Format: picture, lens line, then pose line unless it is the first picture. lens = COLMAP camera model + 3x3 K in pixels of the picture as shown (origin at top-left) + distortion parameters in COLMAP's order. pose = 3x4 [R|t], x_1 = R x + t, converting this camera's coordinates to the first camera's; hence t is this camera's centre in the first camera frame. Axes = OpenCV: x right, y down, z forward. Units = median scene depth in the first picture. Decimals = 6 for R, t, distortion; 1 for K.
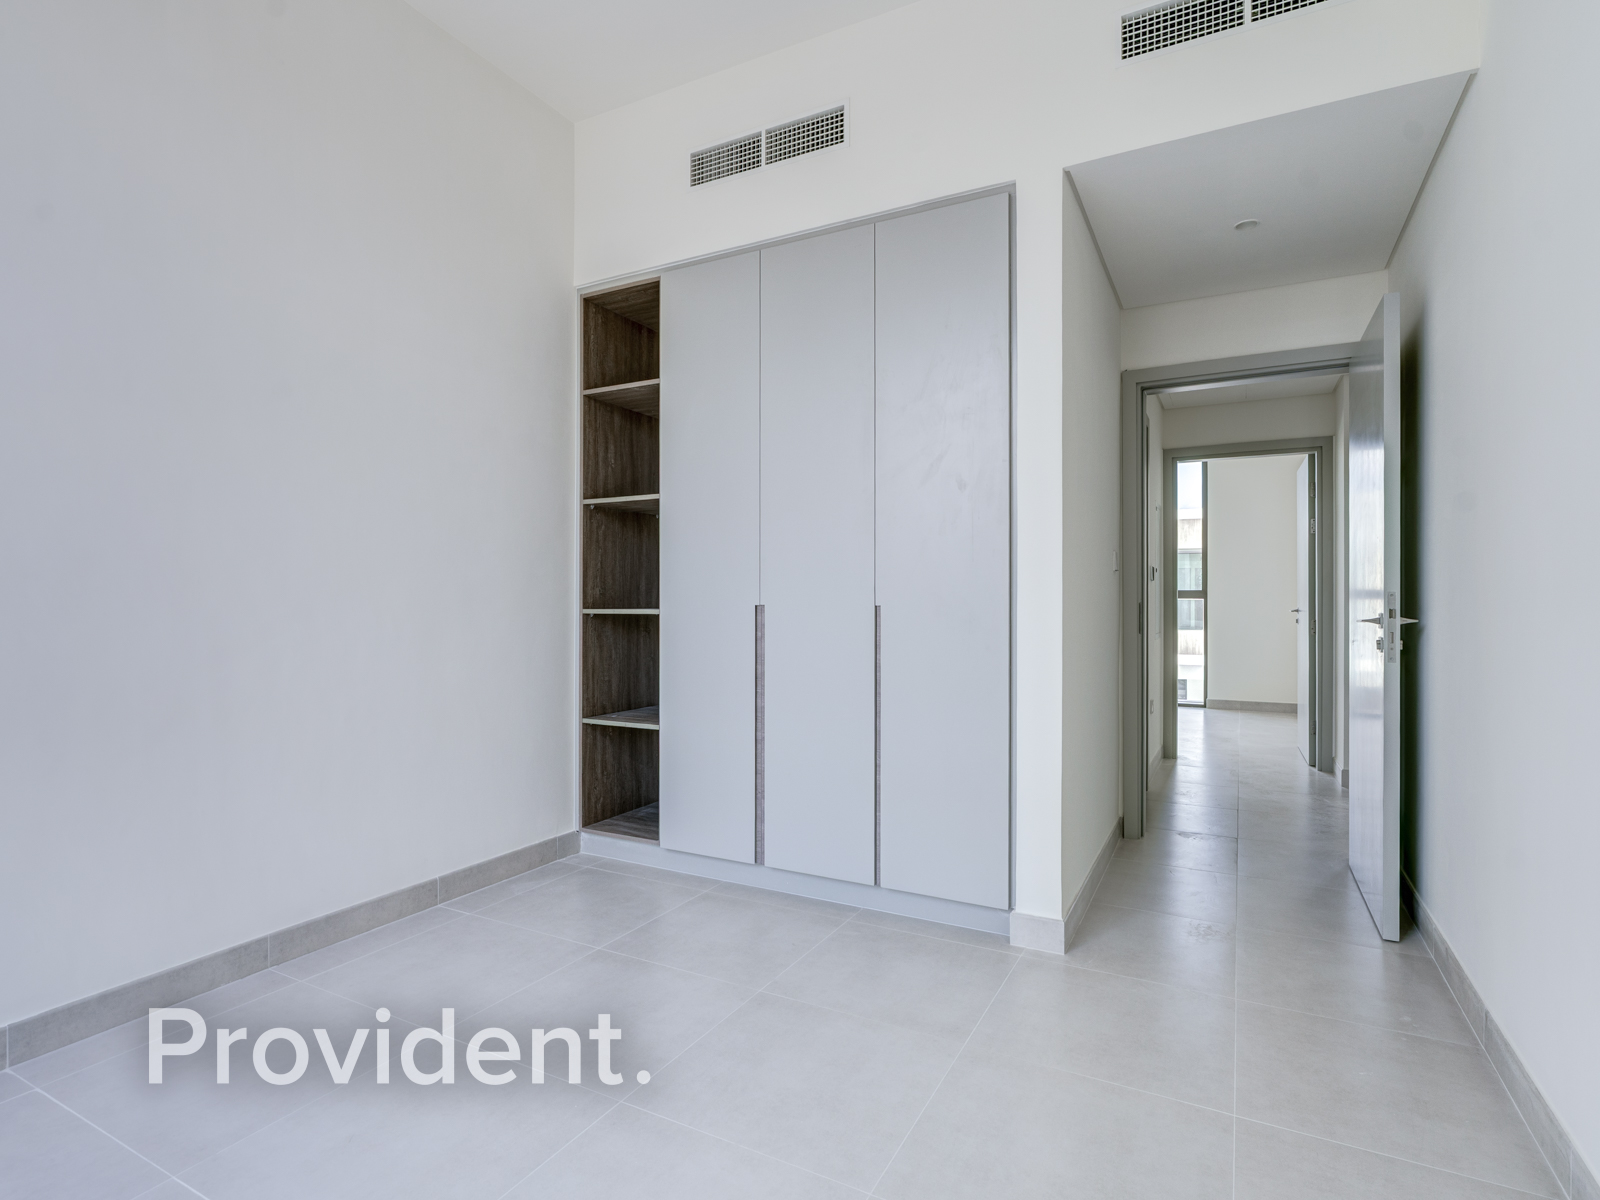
lens RADIAL K [[822.5, 0, 808.8], [0, 822.5, 596.4], [0, 0, 1]] dist [0.036616, -0.008745]
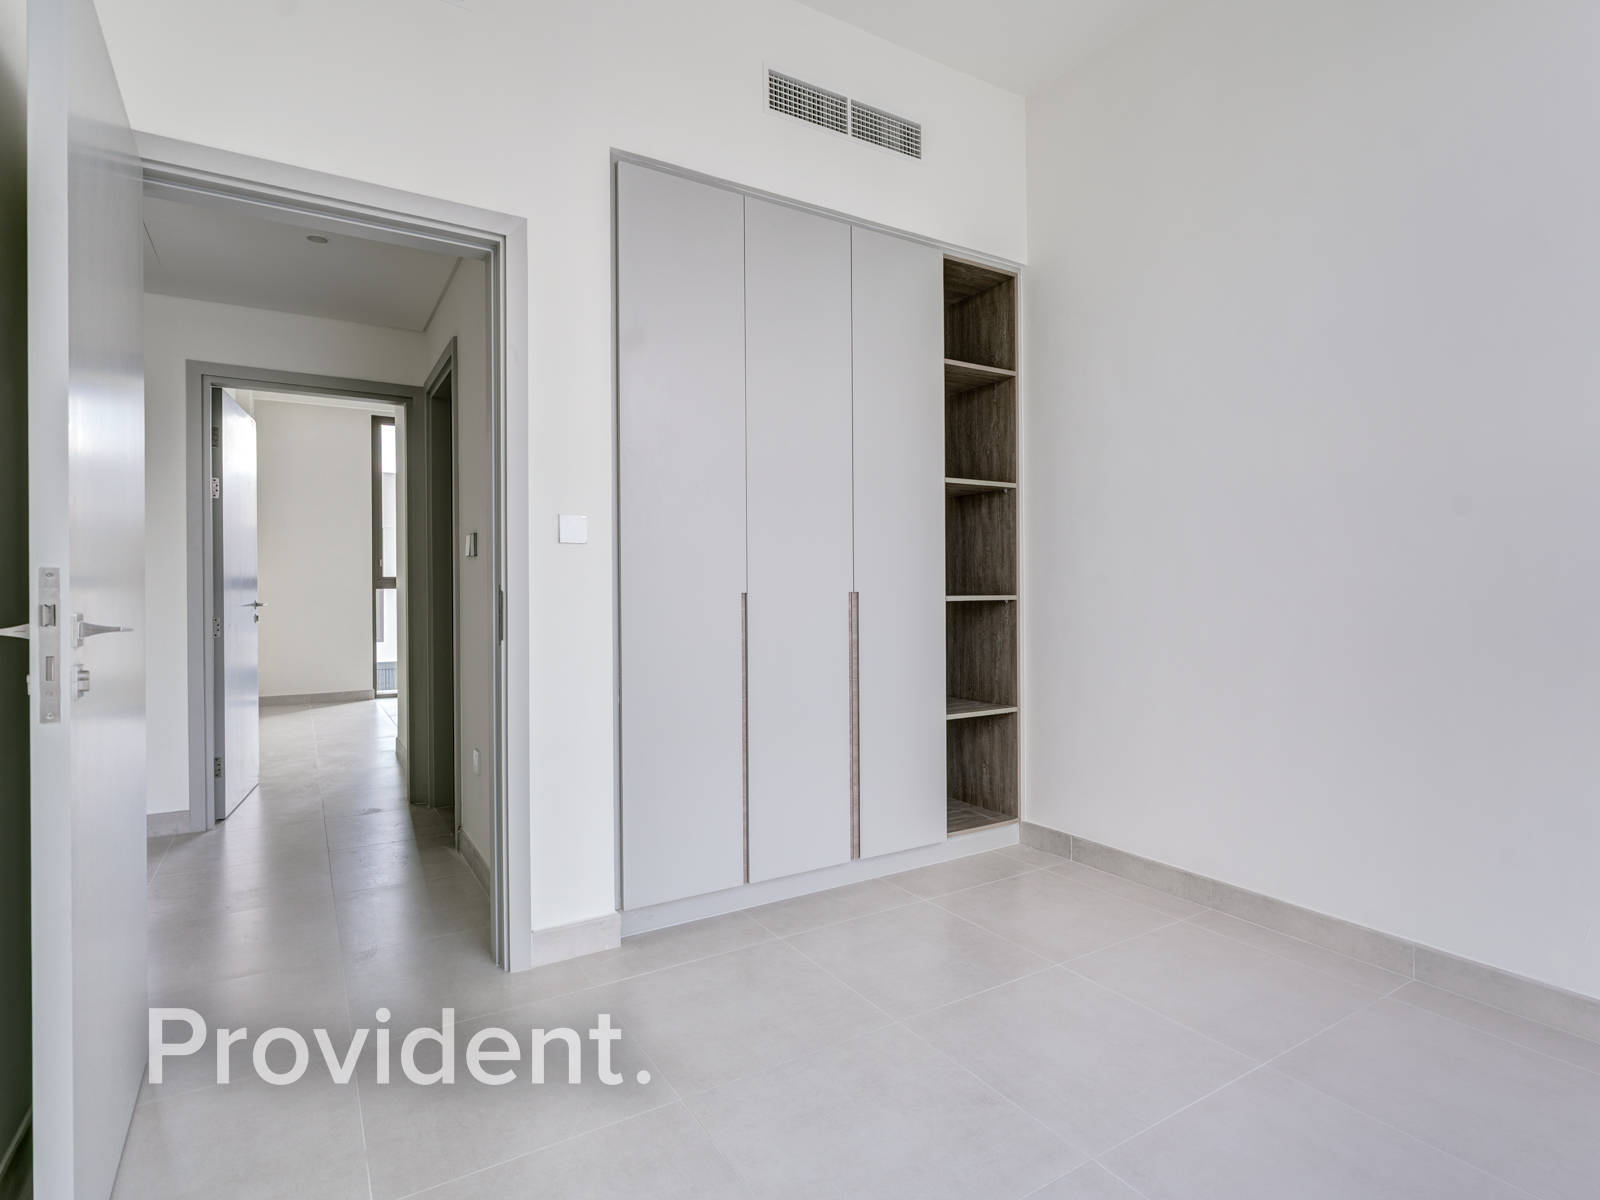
lens RADIAL K [[822.5, 0, 818.8], [0, 822.5, 594.1], [0, 0, 1]] dist [0.036616, -0.008745]
pose [[0.501733, -0.010457, 0.864959, -0.924274], [0.002071, 0.999939, 0.010888, 0.002185], [-0.865020, -0.003671, 0.501724, 0.553329]]
